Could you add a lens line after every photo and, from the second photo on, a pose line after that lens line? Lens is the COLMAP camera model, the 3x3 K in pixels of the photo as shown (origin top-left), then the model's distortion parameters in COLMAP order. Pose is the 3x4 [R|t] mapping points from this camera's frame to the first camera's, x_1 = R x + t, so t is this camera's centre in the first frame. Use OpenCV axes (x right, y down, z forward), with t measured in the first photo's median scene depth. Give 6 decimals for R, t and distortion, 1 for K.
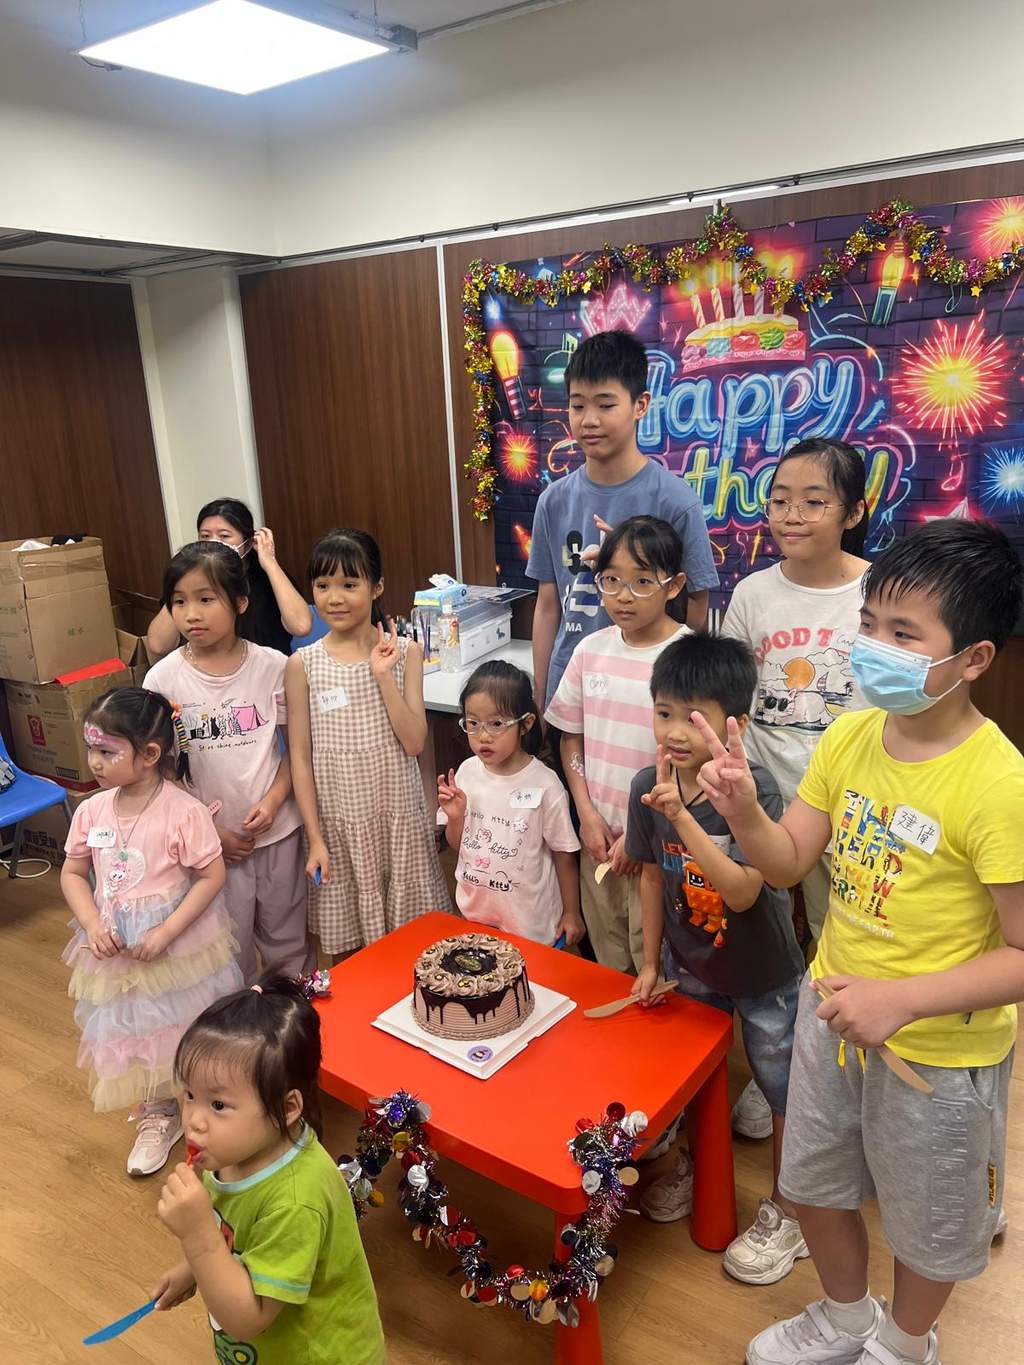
lens RADIAL K [[1050.2, 0, 494.8], [0, 1050.2, 701.9], [0, 0, 1]] dist [0.048696, -0.049986]
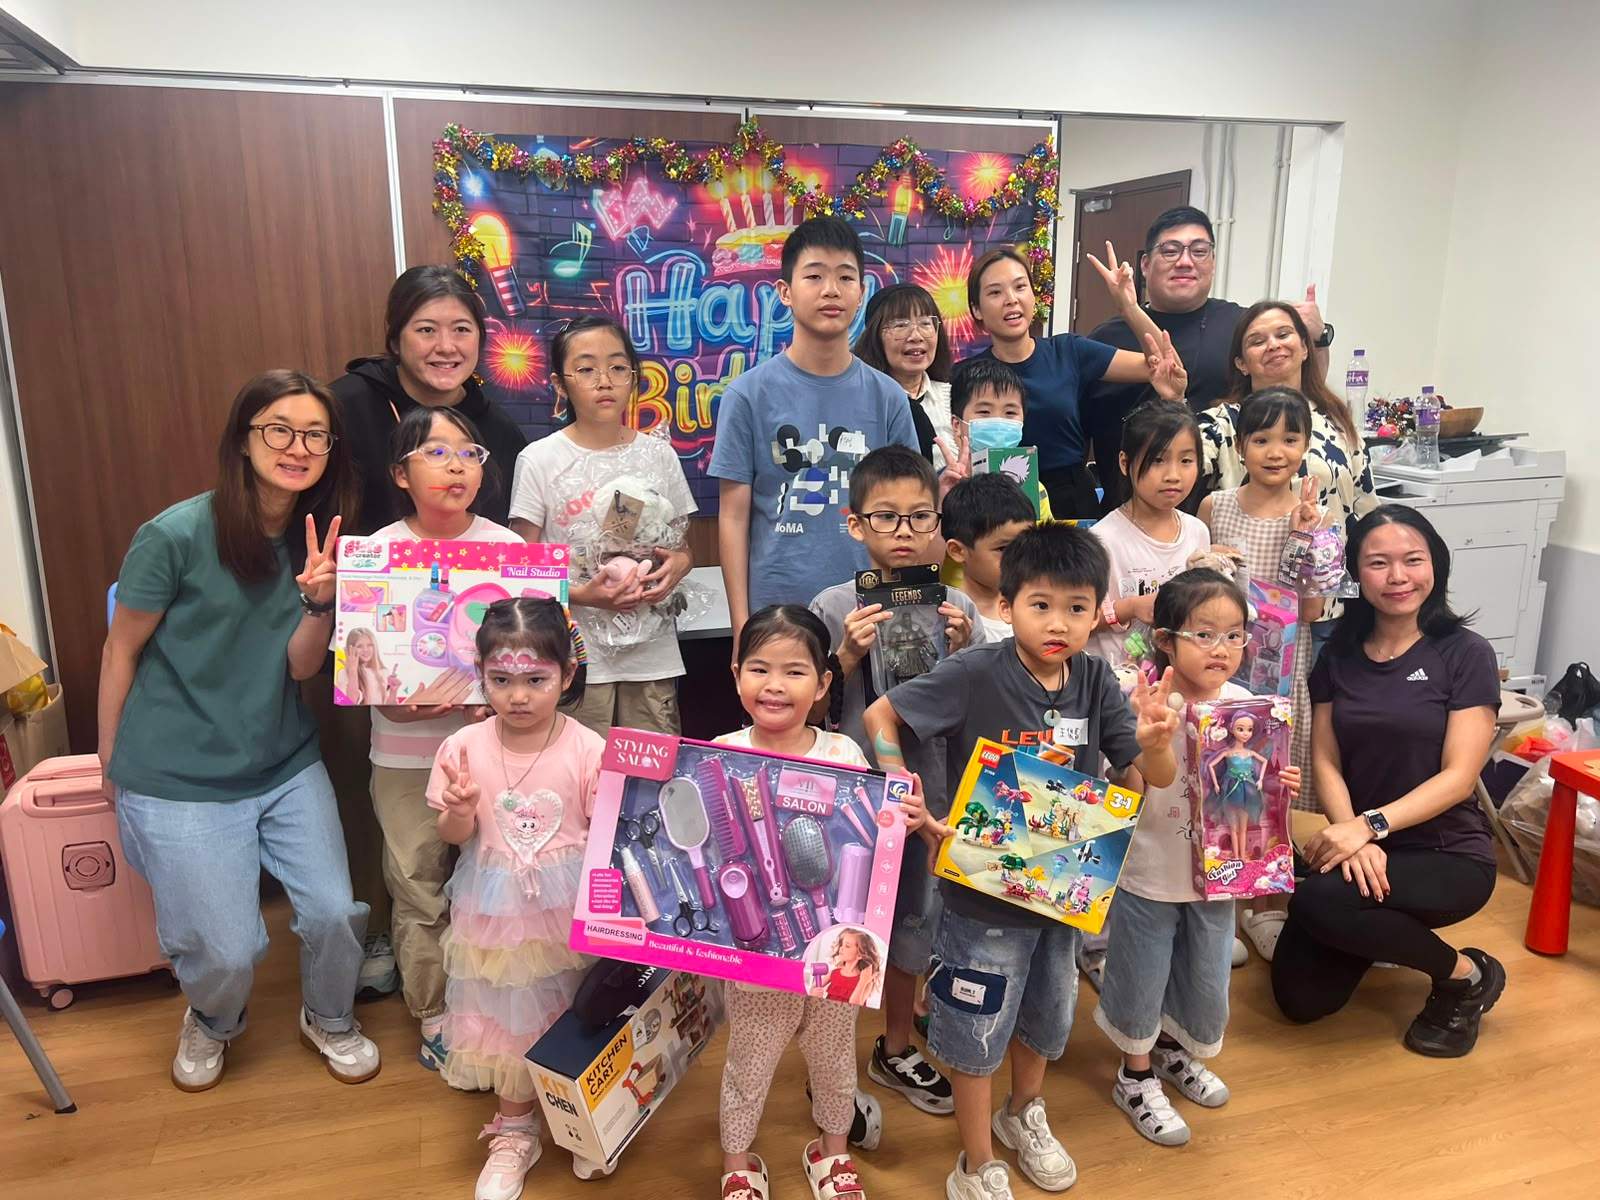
lens RADIAL K [[1231.0, 0, 797.5], [0, 1231.0, 600.7], [0, 0, 1]] dist [0.048696, -0.049986]
pose [[0.643527, -0.127280, 0.754766, -0.689169], [0.188395, 0.982081, 0.004985, -0.007697], [-0.741876, 0.138986, 0.655975, 0.241065]]
